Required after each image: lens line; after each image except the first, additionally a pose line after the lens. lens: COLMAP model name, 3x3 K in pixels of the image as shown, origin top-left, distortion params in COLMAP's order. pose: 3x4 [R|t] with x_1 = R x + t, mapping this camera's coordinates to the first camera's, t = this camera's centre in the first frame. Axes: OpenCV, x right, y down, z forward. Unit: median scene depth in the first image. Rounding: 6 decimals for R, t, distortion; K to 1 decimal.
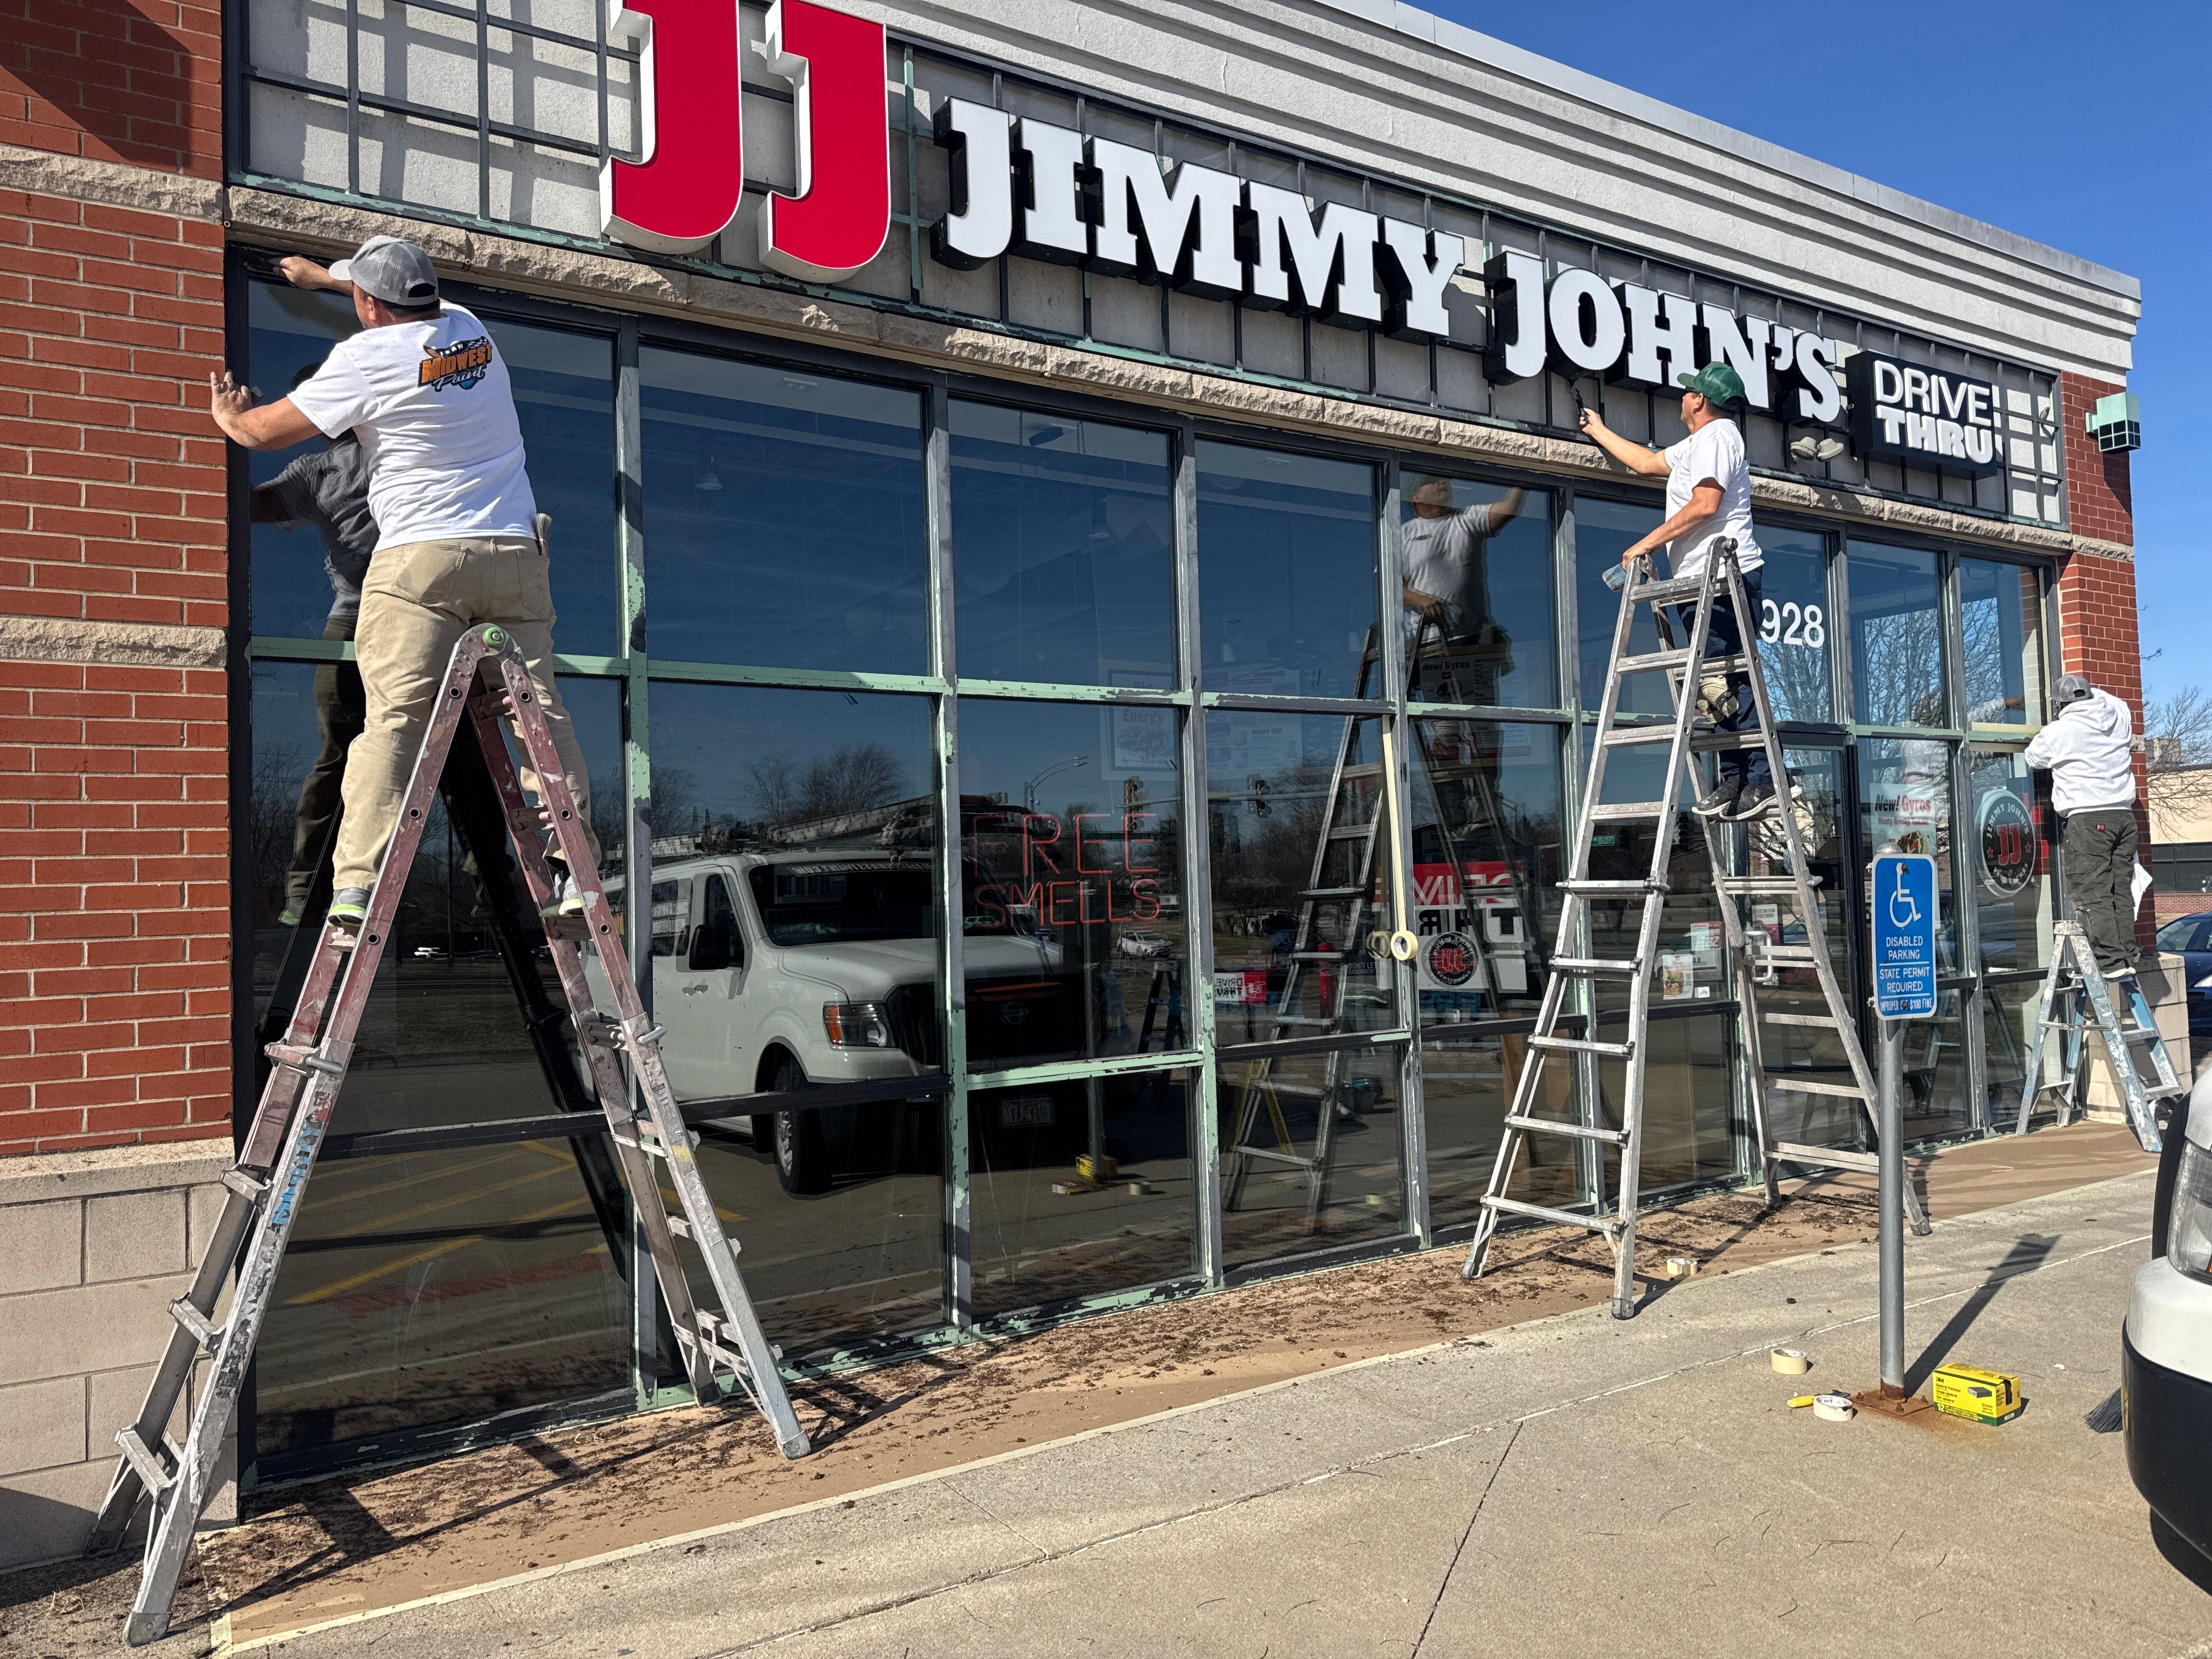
lens RADIAL K [[1569.2, 0, 1120.8], [0, 1569.2, 816.2], [0, 0, 1]] dist [0.115258, -0.191224]
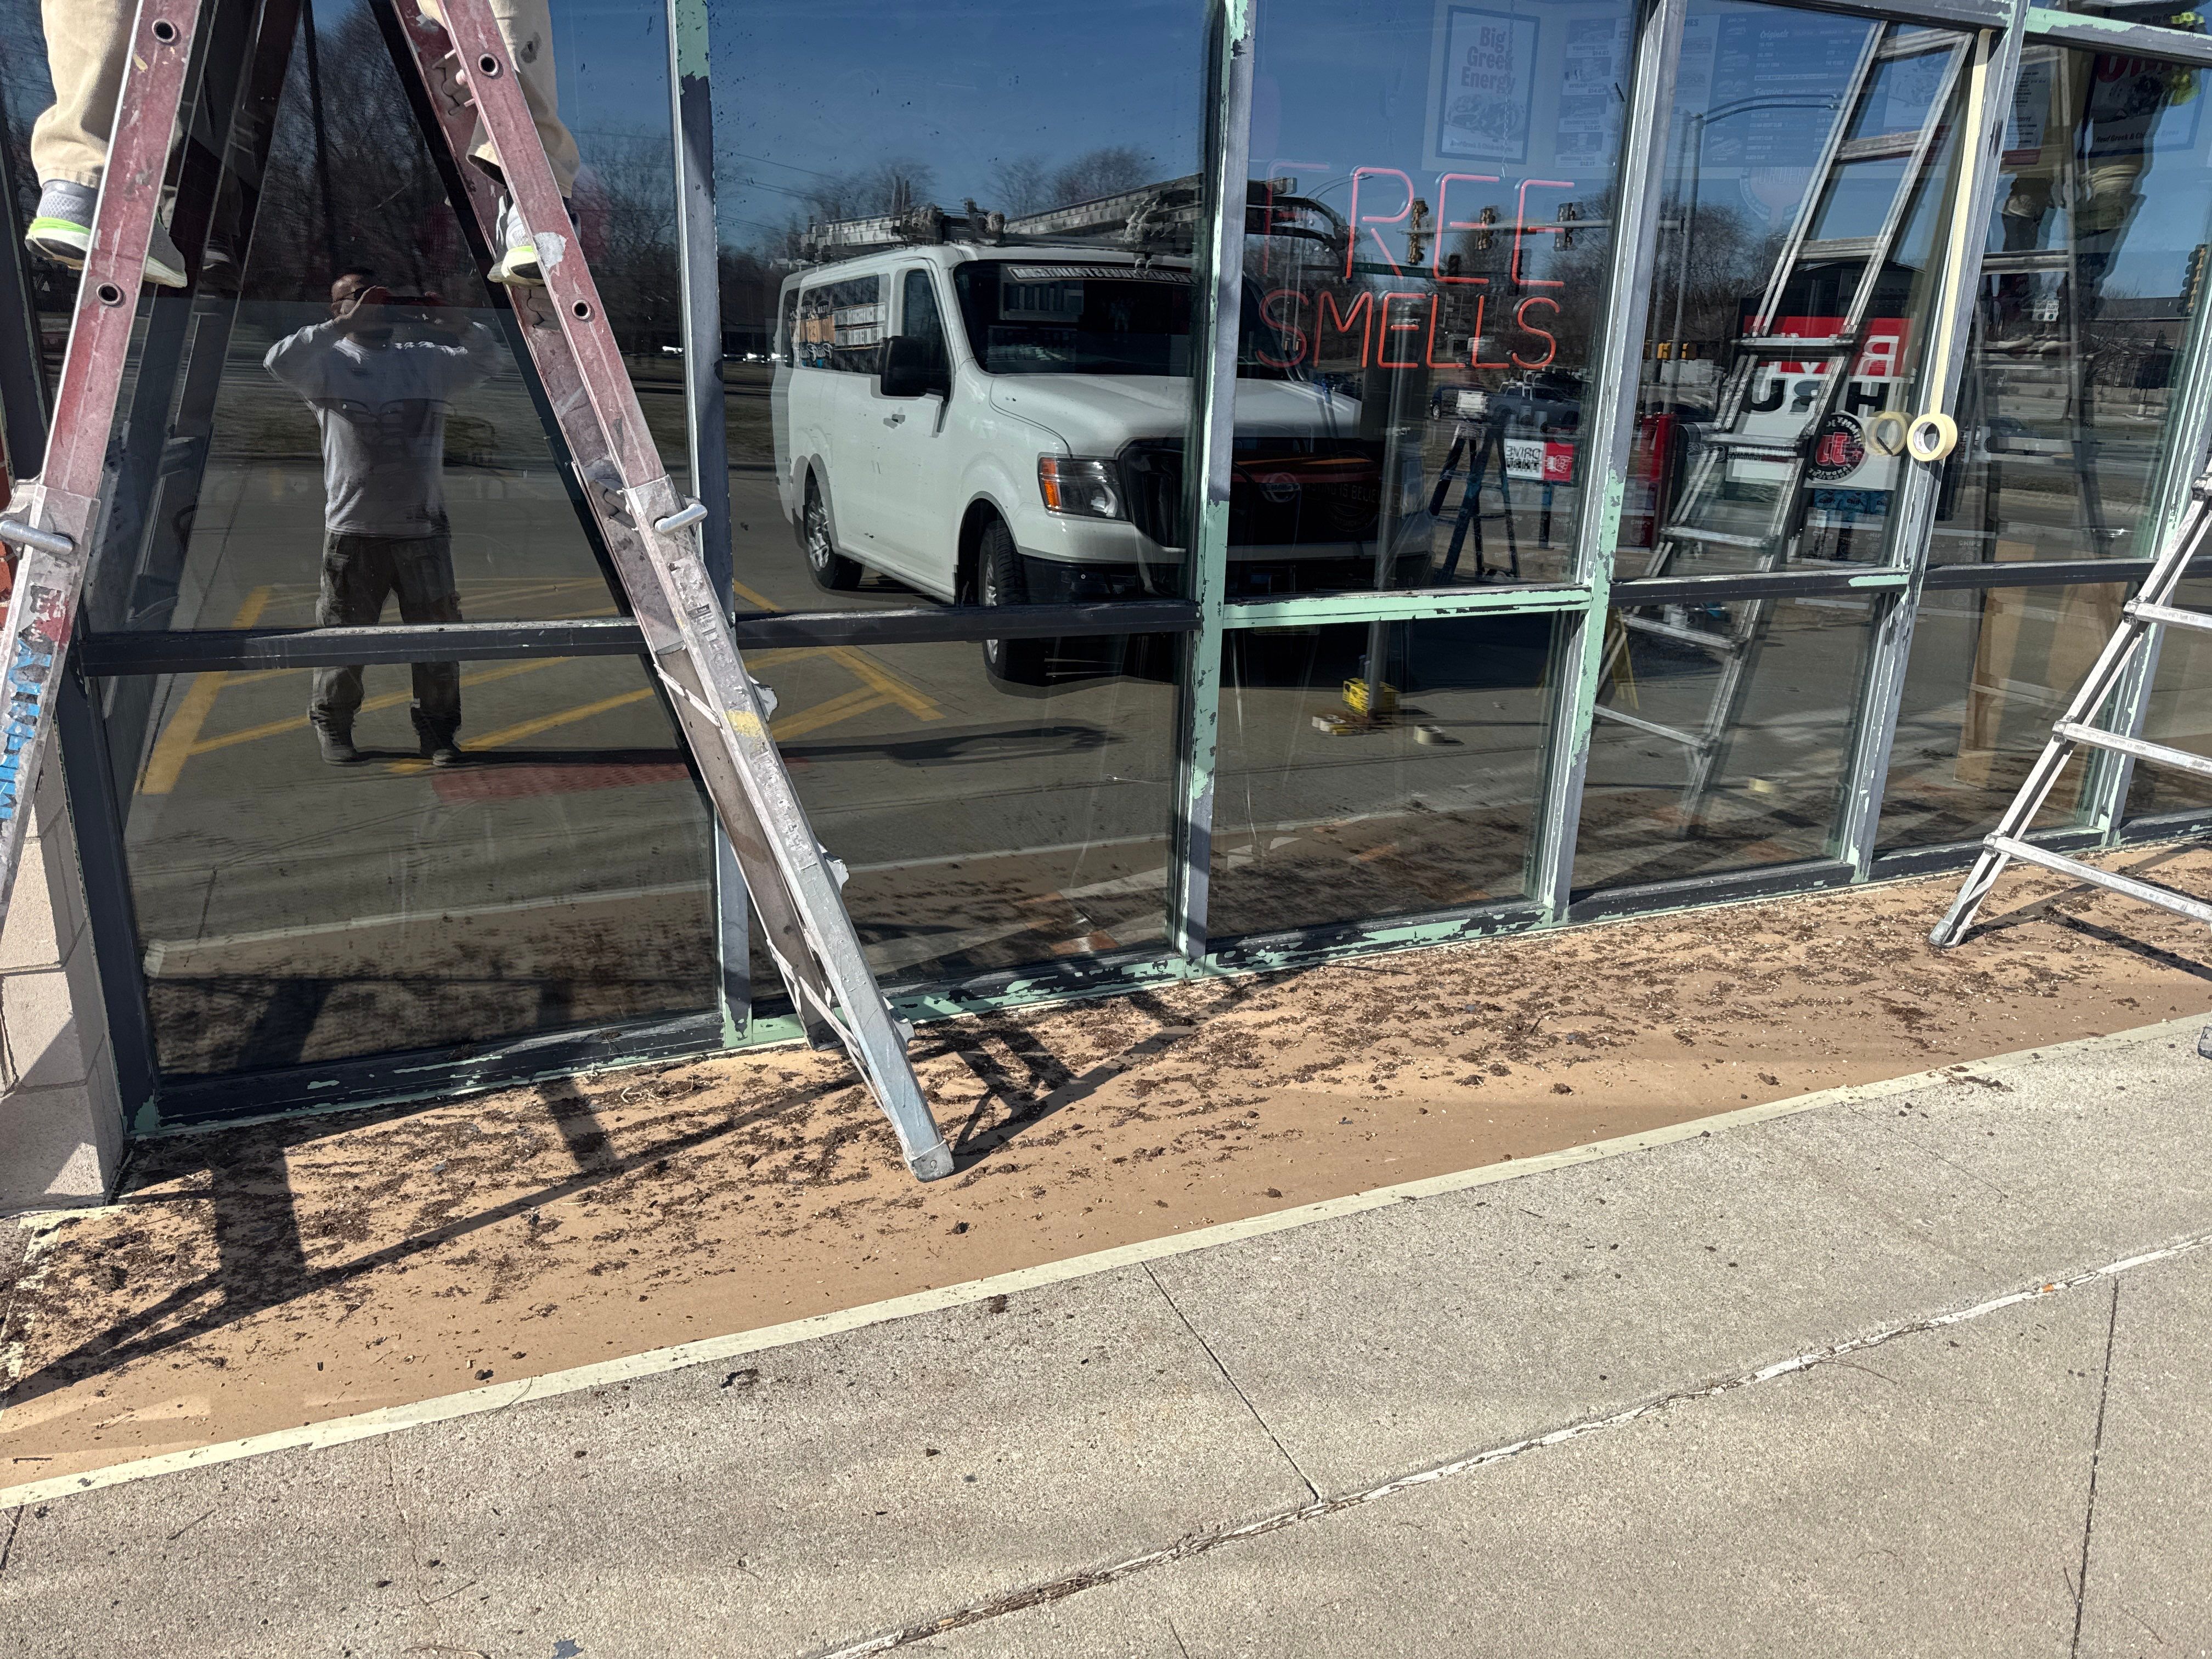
lens RADIAL K [[1569.2, 0, 1120.8], [0, 1569.2, 816.2], [0, 0, 1]] dist [0.115258, -0.191224]
pose [[0.985709, 0.106314, -0.130669, -0.048189], [-0.055727, 0.937814, 0.342636, 0.029538], [0.158970, -0.330458, 0.930337, 0.381289]]
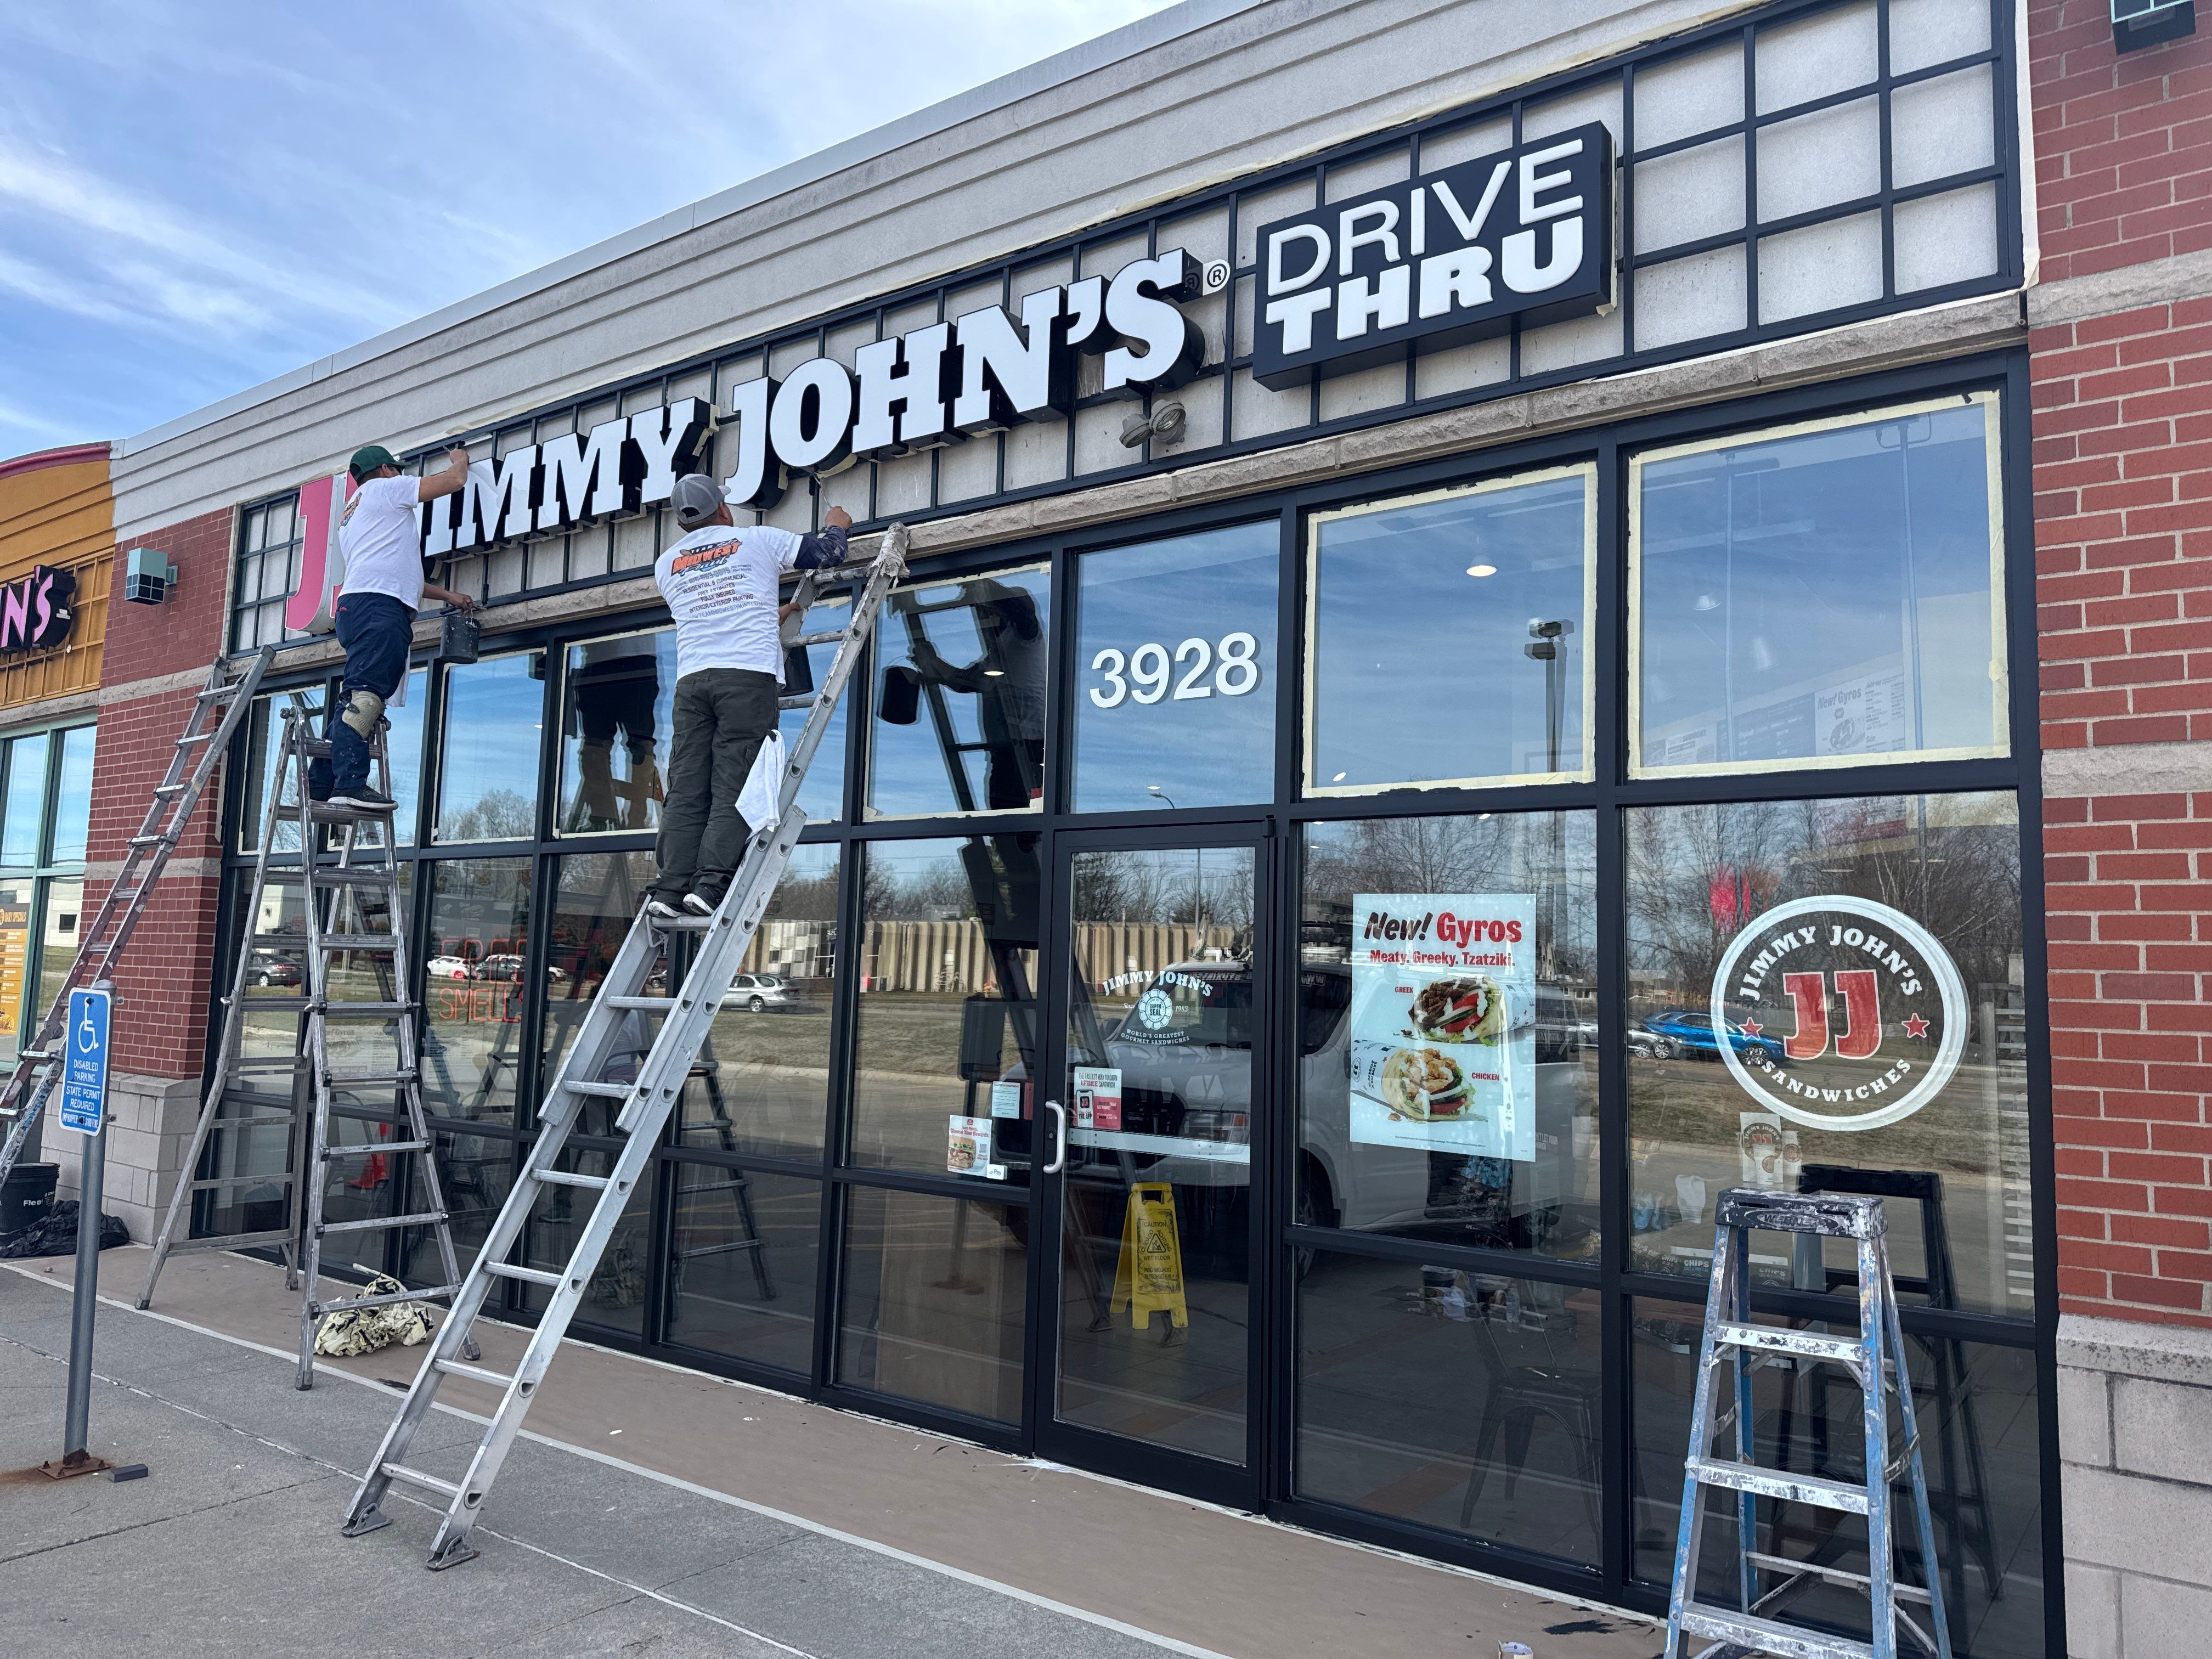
lens RADIAL K [[1548.9, 0, 1096.7], [0, 1548.9, 833.7], [0, 0, 1]] dist [0.097637, -0.095763]
pose [[0.351489, -0.050471, -0.934830, 1.533044], [0.006551, 0.998654, -0.051453, -0.021057], [0.936169, 0.011961, 0.351347, 1.072229]]
